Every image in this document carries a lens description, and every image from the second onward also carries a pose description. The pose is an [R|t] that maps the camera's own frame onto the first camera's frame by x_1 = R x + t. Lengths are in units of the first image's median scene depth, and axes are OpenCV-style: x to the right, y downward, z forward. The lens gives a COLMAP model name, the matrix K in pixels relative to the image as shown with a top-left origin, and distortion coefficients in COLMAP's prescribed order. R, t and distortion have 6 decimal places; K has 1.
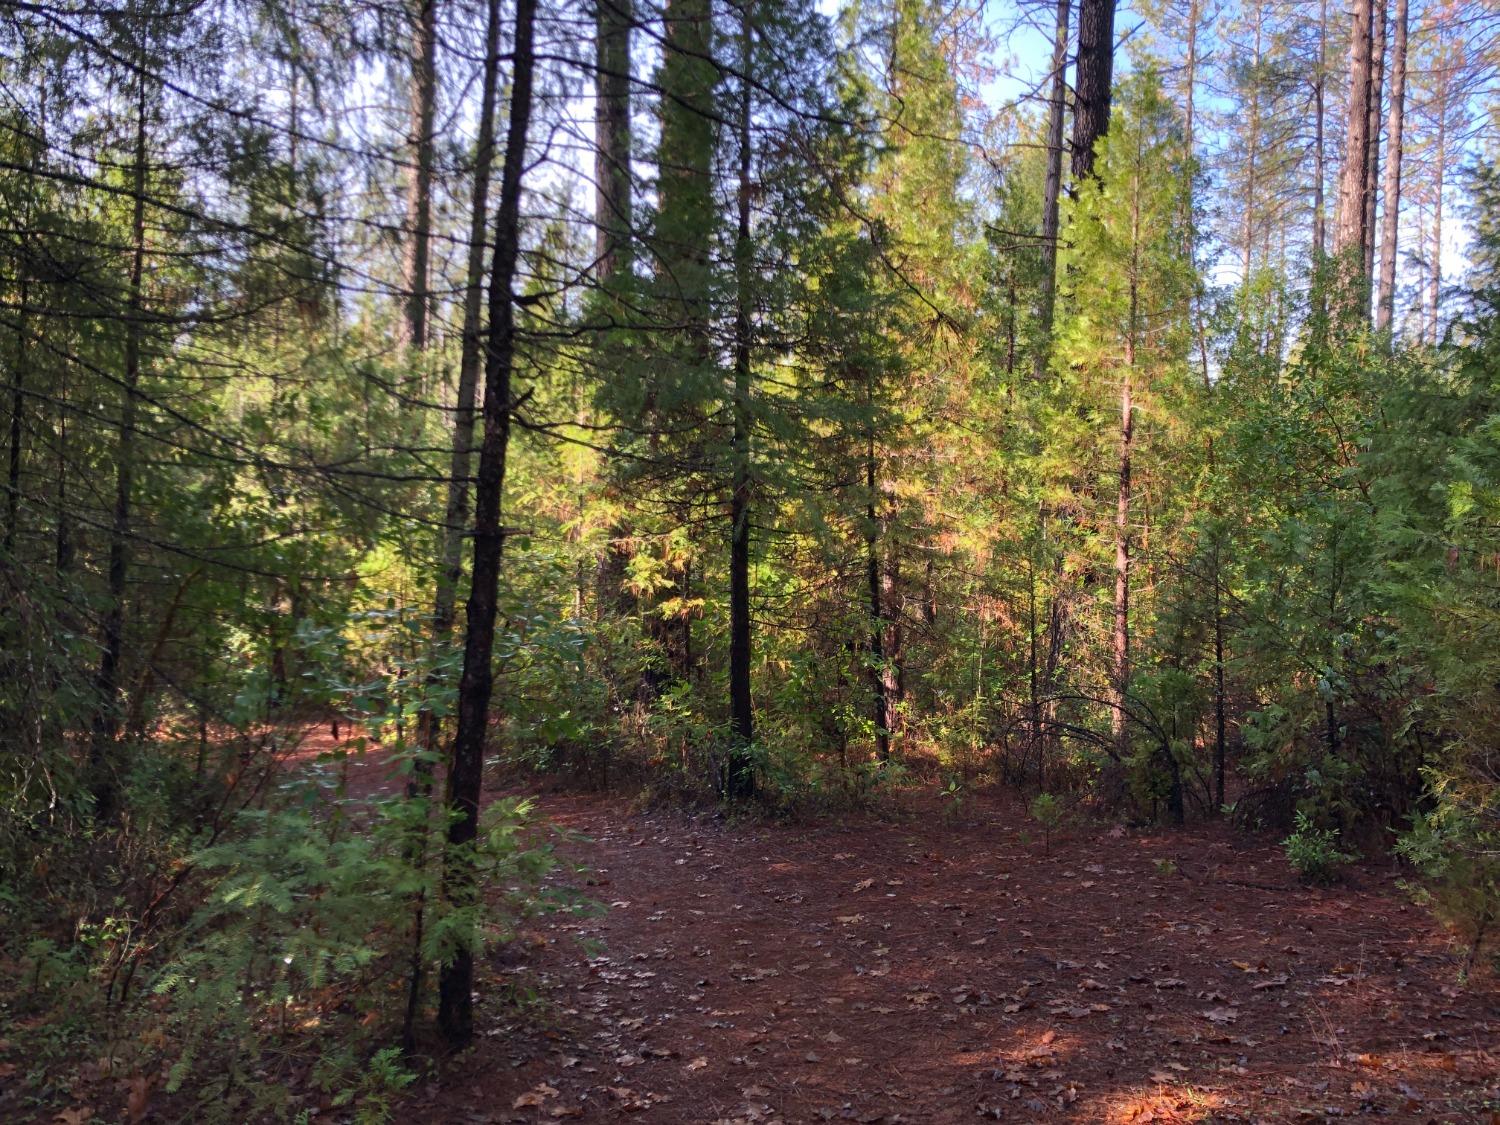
lens RADIAL K [[1222.0, 0, 780.9], [0, 1222.0, 546.5], [0, 0, 1]] dist [0.111841, -0.164795]
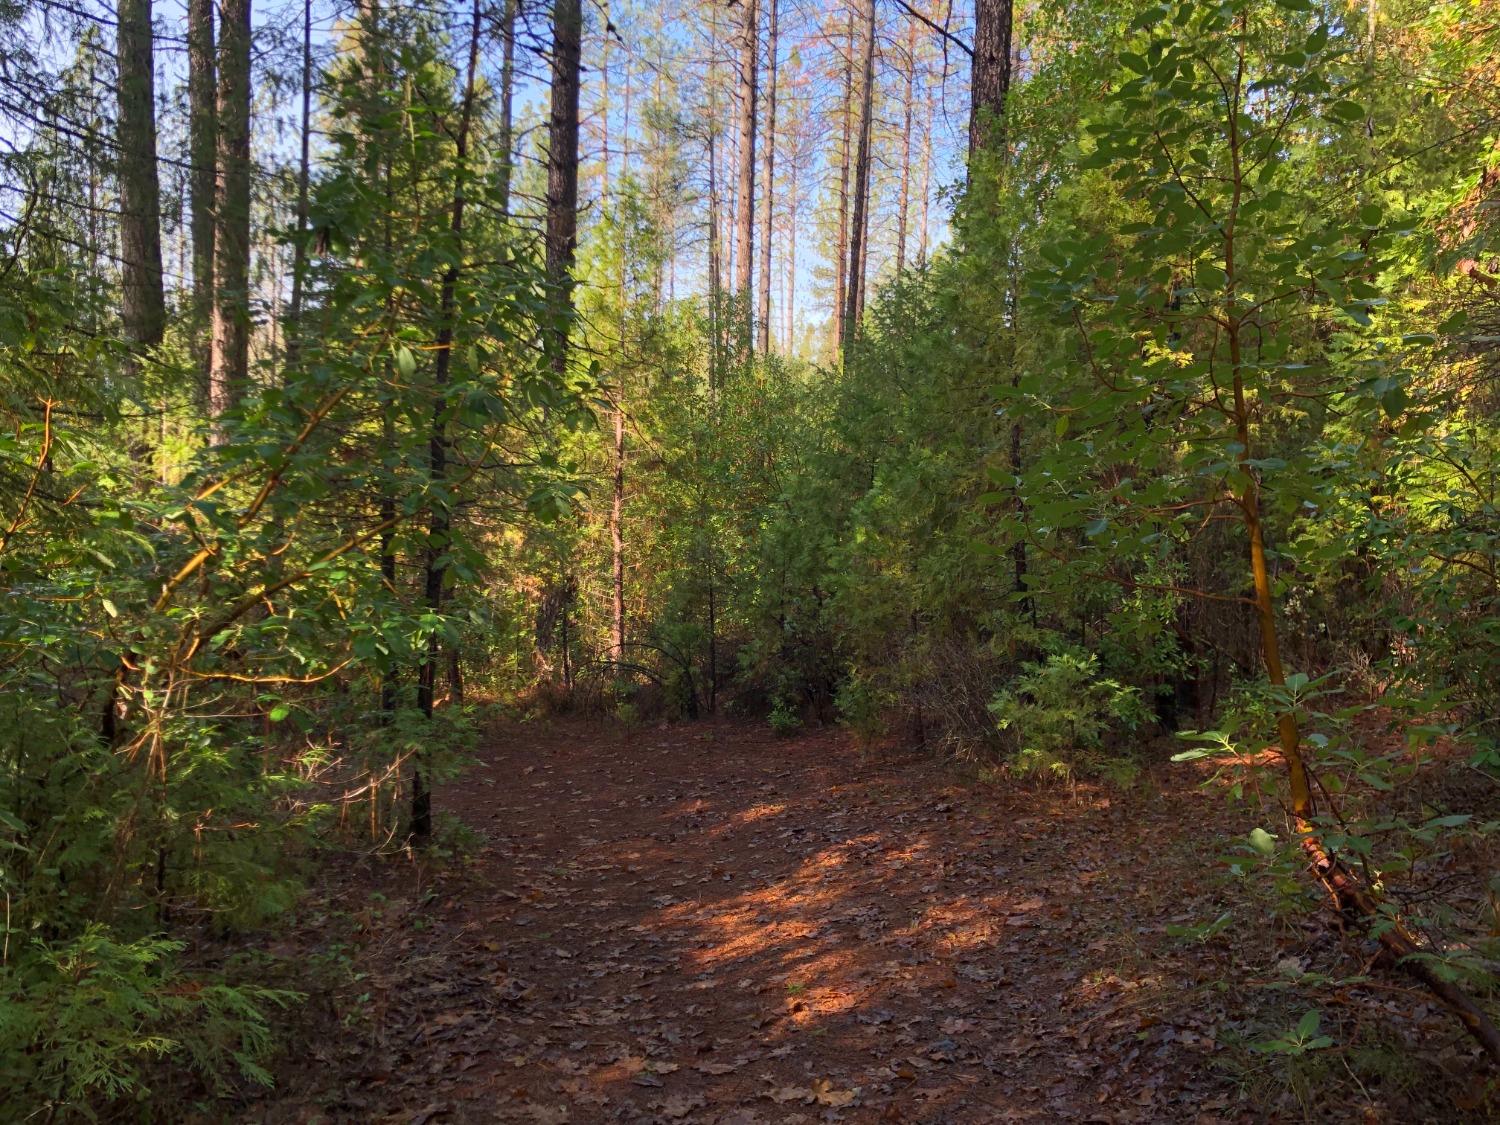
lens RADIAL K [[1222.0, 0, 780.9], [0, 1222.0, 546.5], [0, 0, 1]] dist [0.111841, -0.164795]
pose [[0.885375, -0.020898, 0.464408, -0.187640], [0.005521, 0.999391, 0.034446, -0.031976], [-0.464845, -0.027933, 0.884951, -0.269617]]
